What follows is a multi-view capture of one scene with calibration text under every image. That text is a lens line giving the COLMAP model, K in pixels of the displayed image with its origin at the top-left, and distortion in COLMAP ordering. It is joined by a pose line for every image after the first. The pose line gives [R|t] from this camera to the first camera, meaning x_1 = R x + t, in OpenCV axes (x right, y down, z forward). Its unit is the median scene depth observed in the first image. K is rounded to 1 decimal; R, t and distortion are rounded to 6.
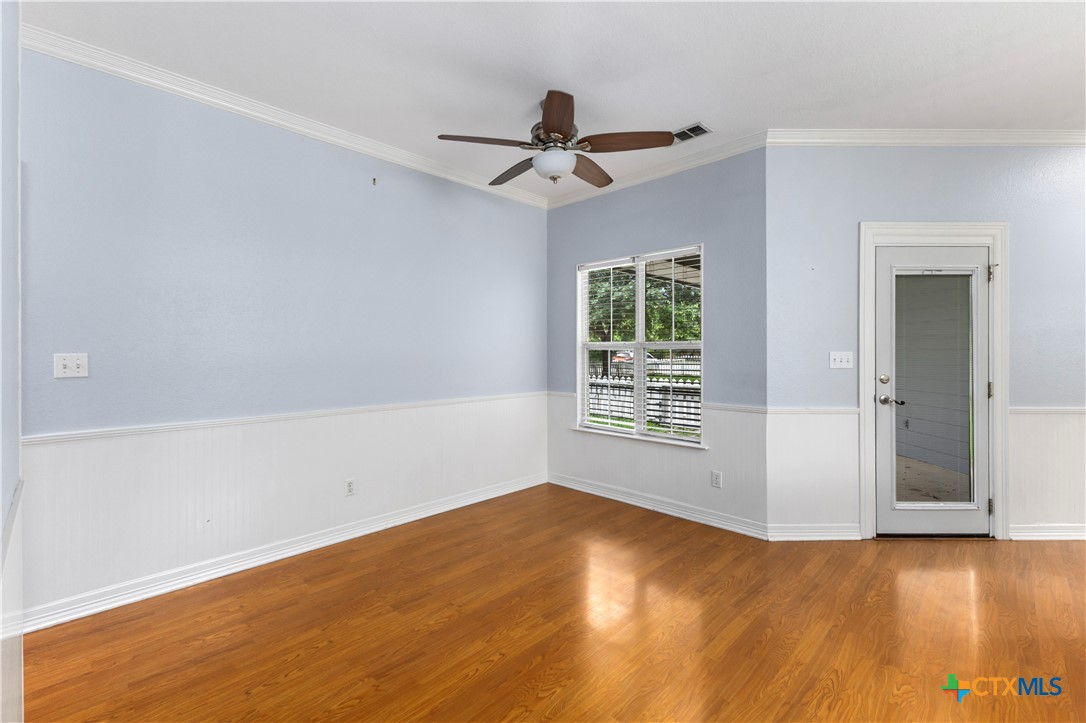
lens RADIAL K [[474.6, 0, 540.4], [0, 474.6, 346.1], [0, 0, 1]] dist [0.007493, -0.000001]
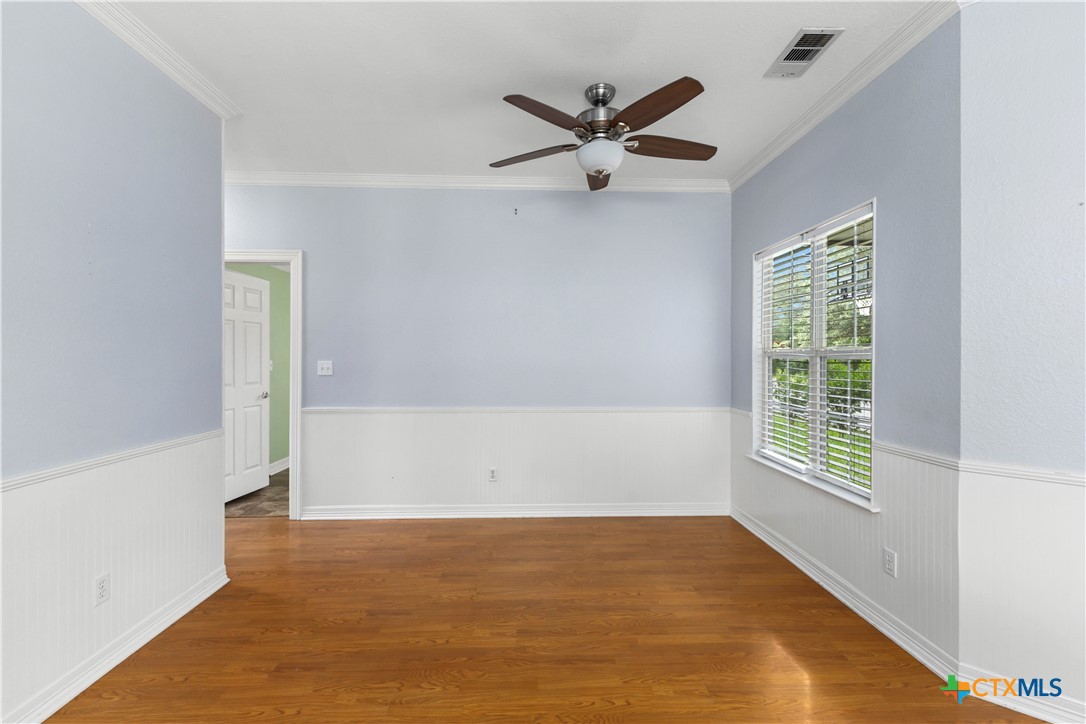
lens RADIAL K [[474.6, 0, 540.4], [0, 474.6, 346.6], [0, 0, 1]] dist [0.007493, -0.000001]
pose [[0.722089, -0.014466, -0.691649, 0.514987], [0.005955, 0.999874, -0.014695, -0.004327], [0.691775, 0.006492, 0.722084, 0.222322]]
